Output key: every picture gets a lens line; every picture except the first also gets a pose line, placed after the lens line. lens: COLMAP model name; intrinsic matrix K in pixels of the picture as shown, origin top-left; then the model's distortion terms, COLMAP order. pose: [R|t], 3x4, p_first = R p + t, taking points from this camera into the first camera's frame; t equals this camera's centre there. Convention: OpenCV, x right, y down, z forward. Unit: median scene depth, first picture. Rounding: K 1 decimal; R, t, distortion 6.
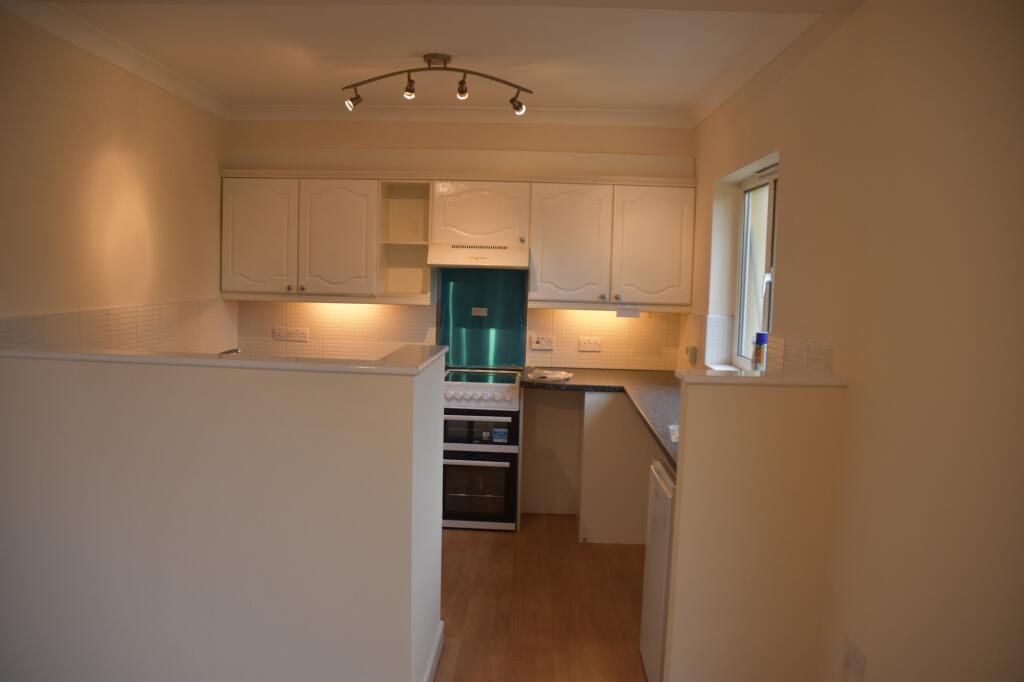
lens RADIAL K [[796.5, 0, 508.8], [0, 796.5, 356.4], [0, 0, 1]] dist [-0.174157, 0.166672]
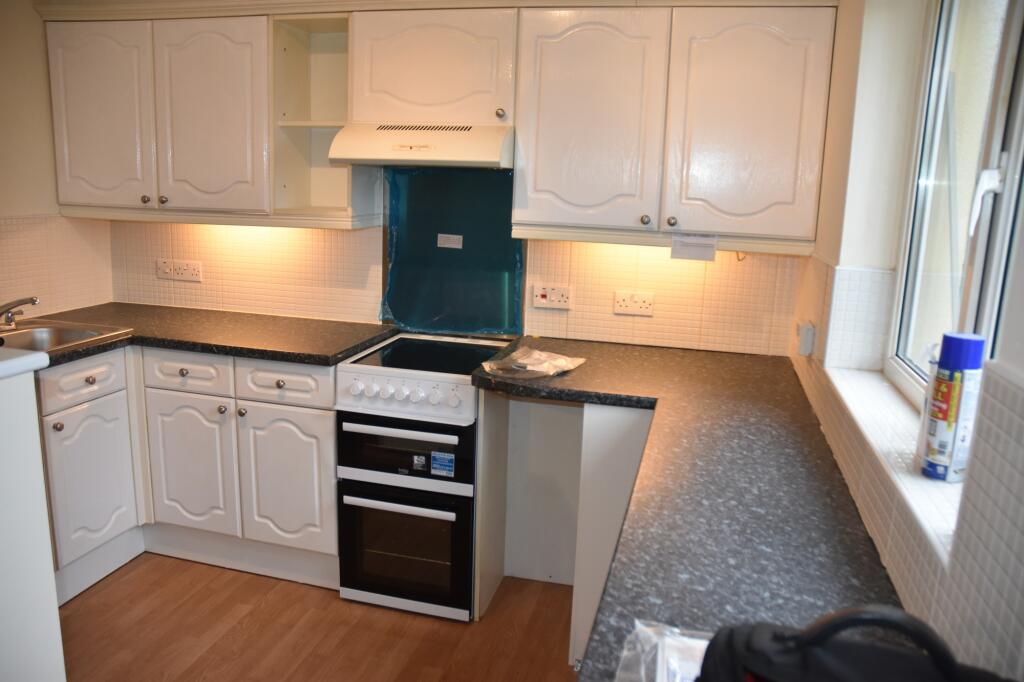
lens RADIAL K [[796.5, 0, 508.8], [0, 796.5, 356.4], [0, 0, 1]] dist [-0.174157, 0.166672]
pose [[0.977820, 0.052536, -0.202751, 0.142928], [-0.031142, 0.993739, 0.107301, -0.038297], [0.207119, -0.098607, 0.973334, 0.457061]]
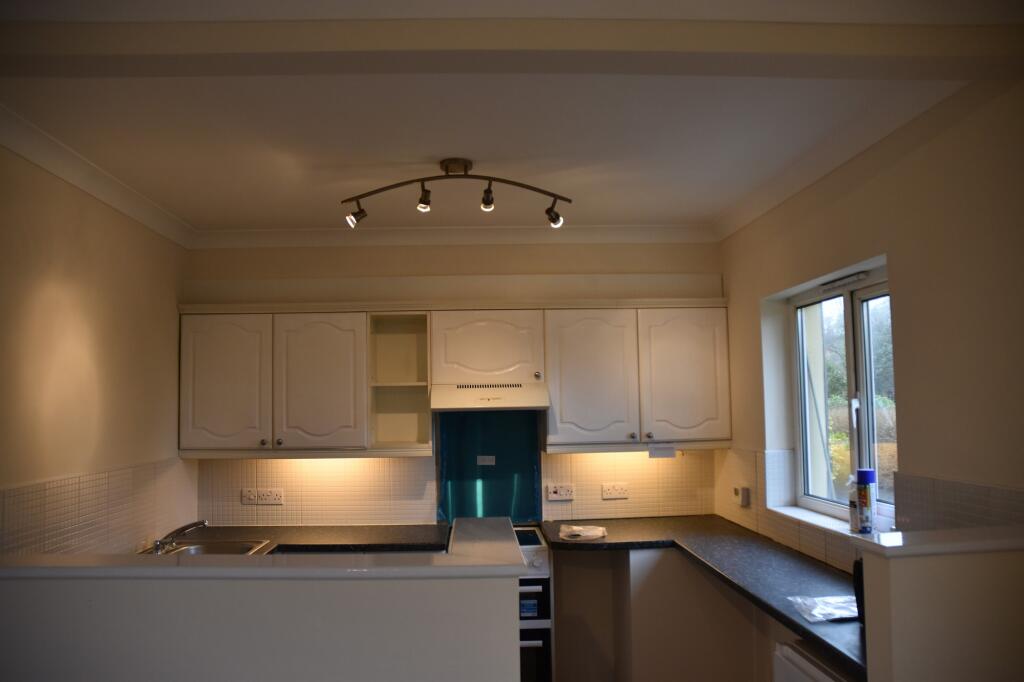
lens RADIAL K [[796.5, 0, 508.8], [0, 796.5, 356.4], [0, 0, 1]] dist [-0.174157, 0.166672]
pose [[0.994943, -0.041632, 0.091401, -0.093577], [0.056284, 0.984838, -0.164092, -0.026579], [-0.083184, 0.168406, 0.982201, 0.146555]]
